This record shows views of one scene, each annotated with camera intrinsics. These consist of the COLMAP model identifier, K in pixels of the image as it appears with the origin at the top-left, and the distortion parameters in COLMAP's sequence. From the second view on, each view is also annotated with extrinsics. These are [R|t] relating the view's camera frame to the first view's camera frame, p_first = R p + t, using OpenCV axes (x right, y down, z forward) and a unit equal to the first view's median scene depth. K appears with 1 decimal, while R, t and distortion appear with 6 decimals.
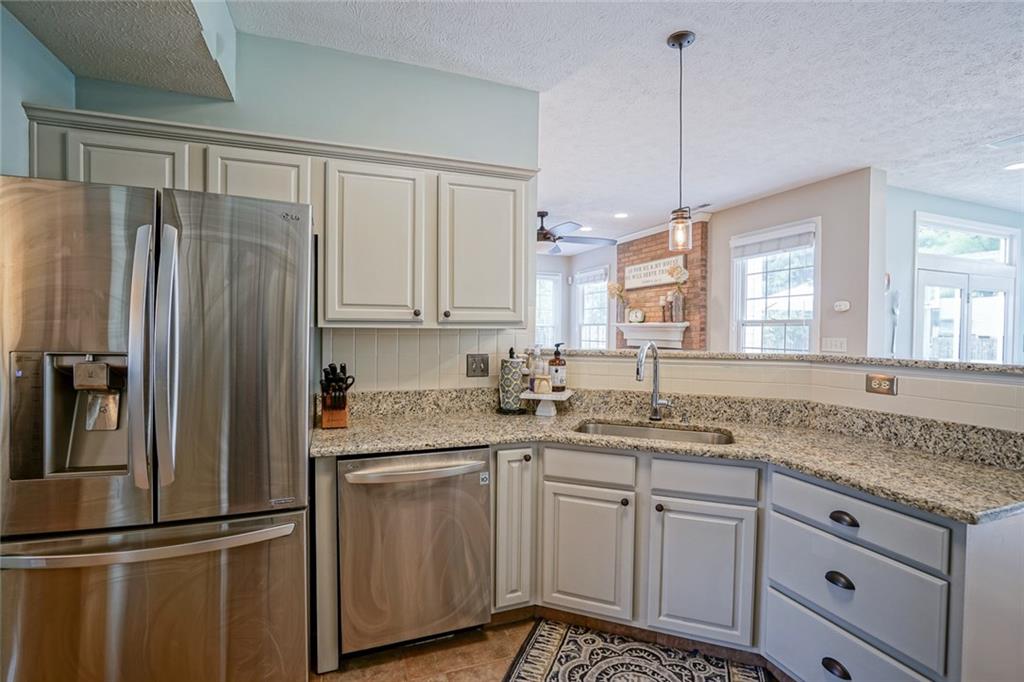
lens RADIAL K [[470.3, 0, 507.6], [0, 470.3, 341.2], [0, 0, 1]] dist [-0.062567, 0.025385]
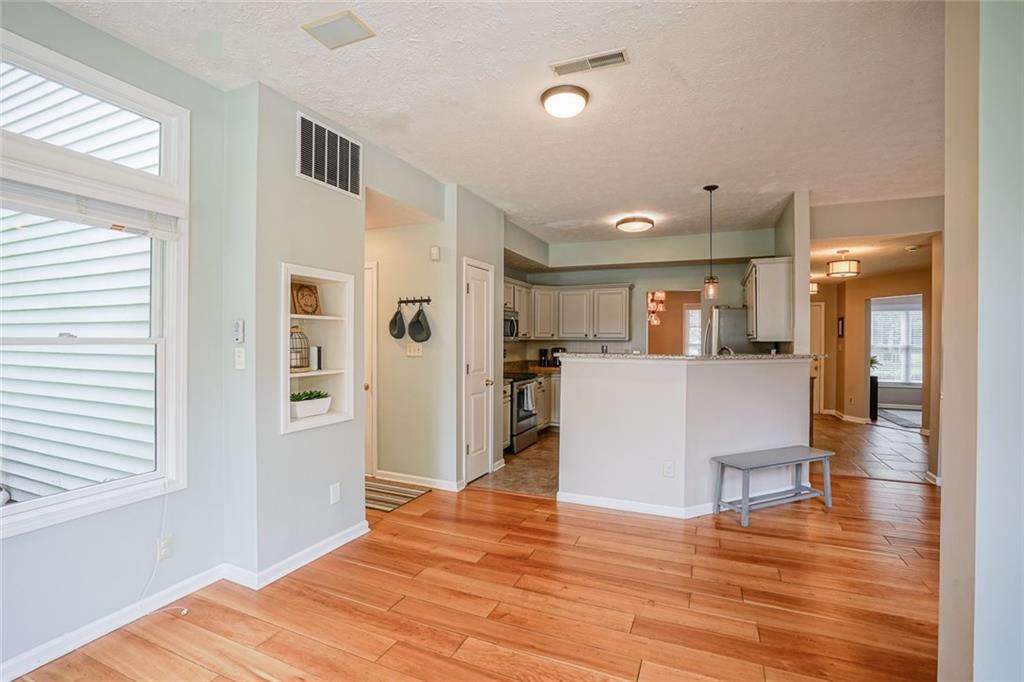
lens RADIAL K [[470.3, 0, 507.6], [0, 470.3, 341.2], [0, 0, 1]] dist [-0.062567, 0.025385]
pose [[-0.698001, -0.010338, -0.716022, 2.506360], [-0.025728, 0.999612, 0.010648, -0.020868], [0.715634, 0.025854, -0.697996, 1.879601]]
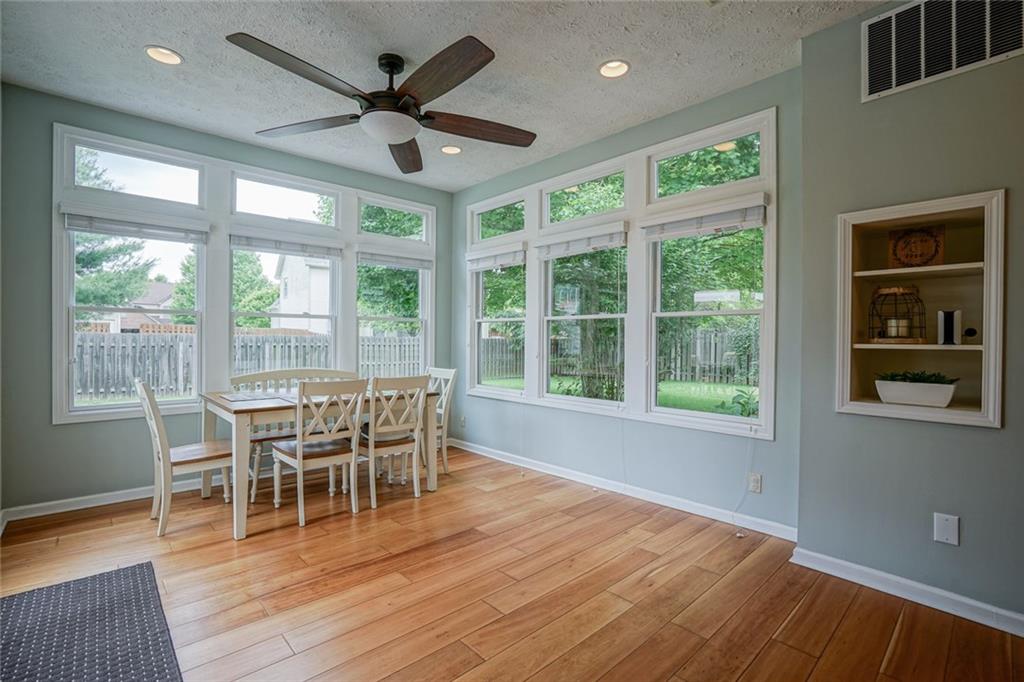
lens RADIAL K [[470.3, 0, 507.6], [0, 470.3, 341.2], [0, 0, 1]] dist [-0.062567, 0.025385]
pose [[-0.376971, -0.017583, 0.926058, 1.272409], [0.008062, 0.999720, 0.022264, 0.066529], [-0.926190, 0.015859, -0.376723, 1.686589]]
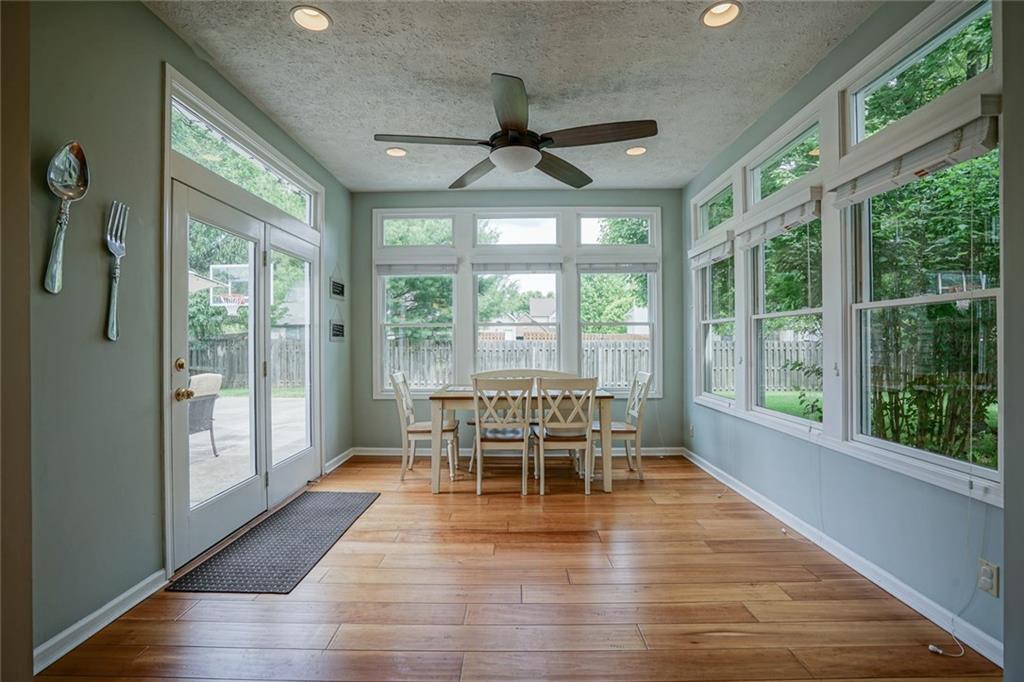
lens RADIAL K [[470.3, 0, 507.6], [0, 470.3, 341.2], [0, 0, 1]] dist [-0.062567, 0.025385]
pose [[0.358359, -0.008917, 0.933541, 1.196331], [0.026322, 0.999653, -0.000556, 0.079574], [-0.933213, 0.024772, 0.358470, 0.995204]]
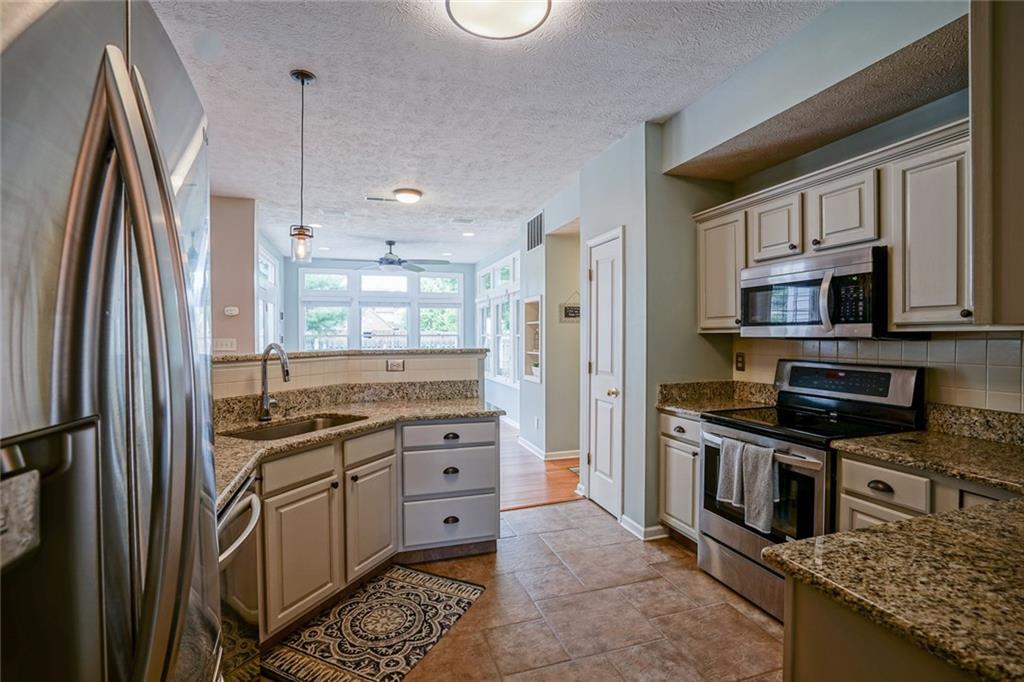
lens RADIAL K [[470.3, 0, 507.6], [0, 470.3, 341.2], [0, 0, 1]] dist [-0.062567, 0.025385]
pose [[0.043411, -0.020906, 0.998839, -0.800715], [0.022315, 0.999552, 0.019951, -0.017264], [-0.998808, 0.021423, 0.043858, 0.490939]]
